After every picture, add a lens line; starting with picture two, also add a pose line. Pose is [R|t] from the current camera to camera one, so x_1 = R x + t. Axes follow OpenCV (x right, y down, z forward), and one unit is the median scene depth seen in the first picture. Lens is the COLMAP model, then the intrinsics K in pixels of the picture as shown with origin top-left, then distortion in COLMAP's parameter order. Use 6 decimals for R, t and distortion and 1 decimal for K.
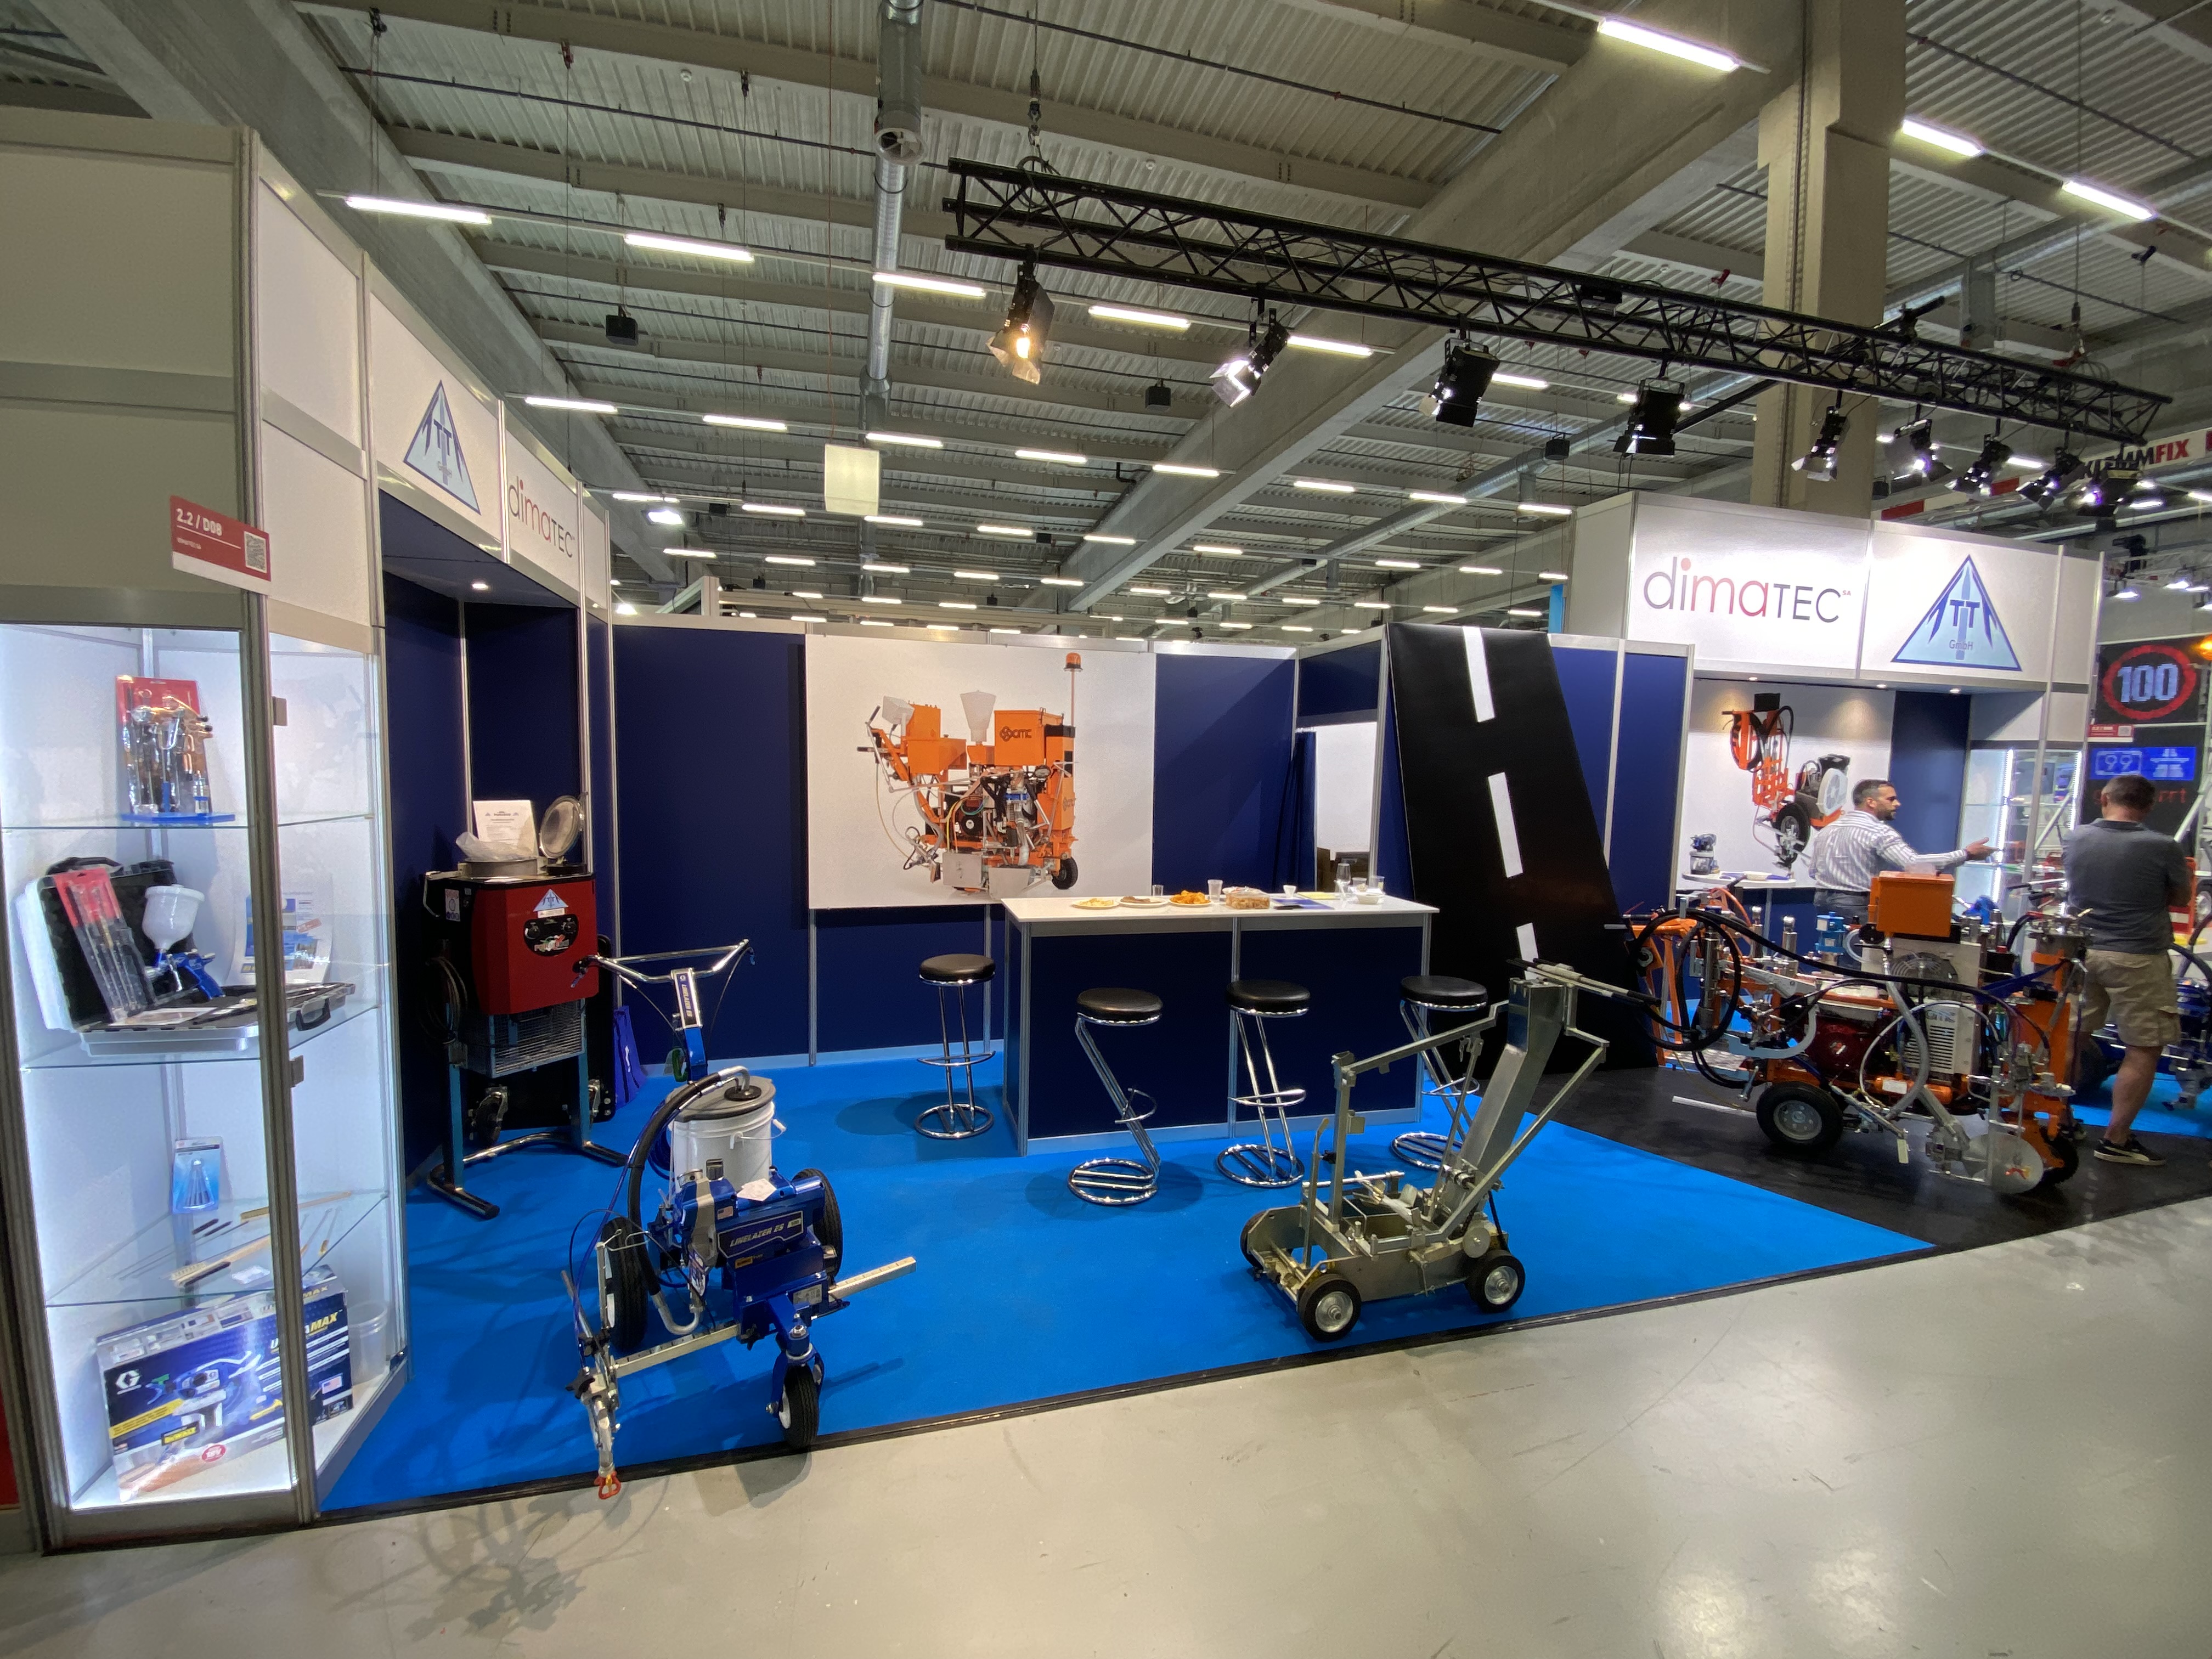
lens RADIAL K [[930.6, 0, 1106.0], [0, 930.6, 829.5], [0, 0, 1]] dist [0.032975, -0.030914]
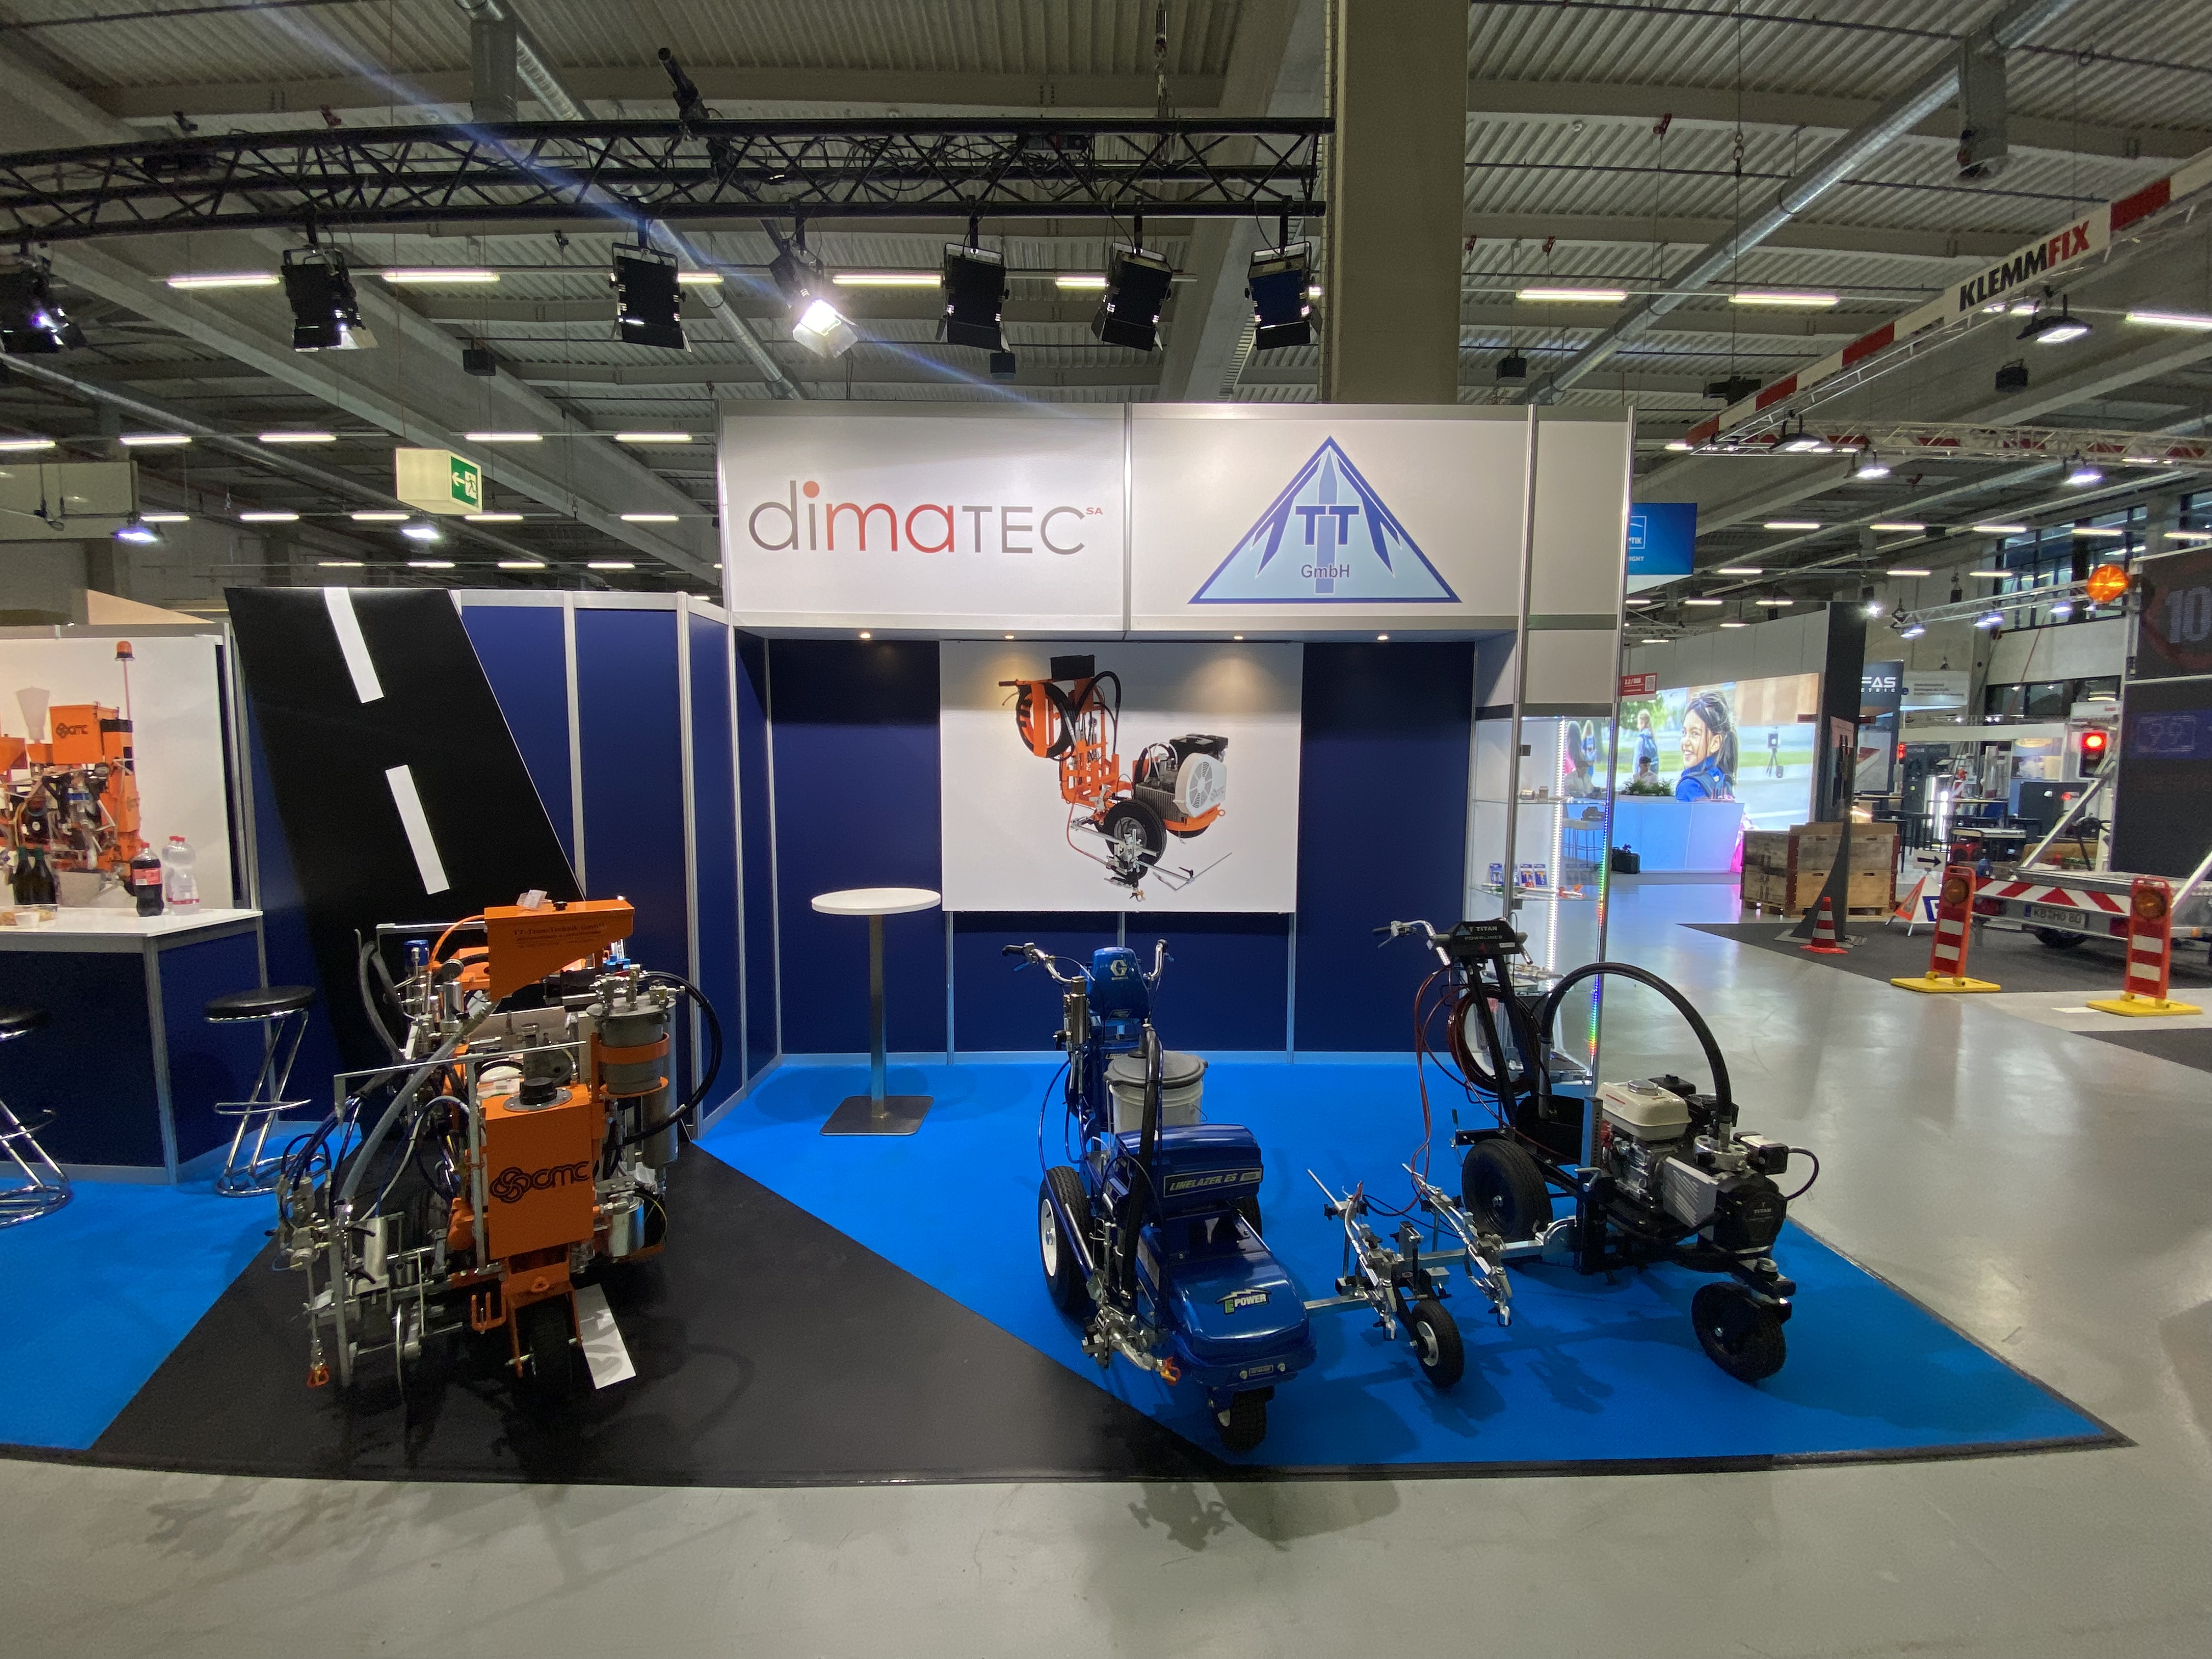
lens RADIAL K [[903.9, 0, 1100.0], [0, 903.9, 832.9], [0, 0, 1]] dist [0.065805, -0.042723]
pose [[0.964556, 0.007656, -0.263768, 1.394506], [-0.003686, 0.999872, 0.015543, -0.020430], [0.263853, -0.014020, 0.964461, 0.453594]]
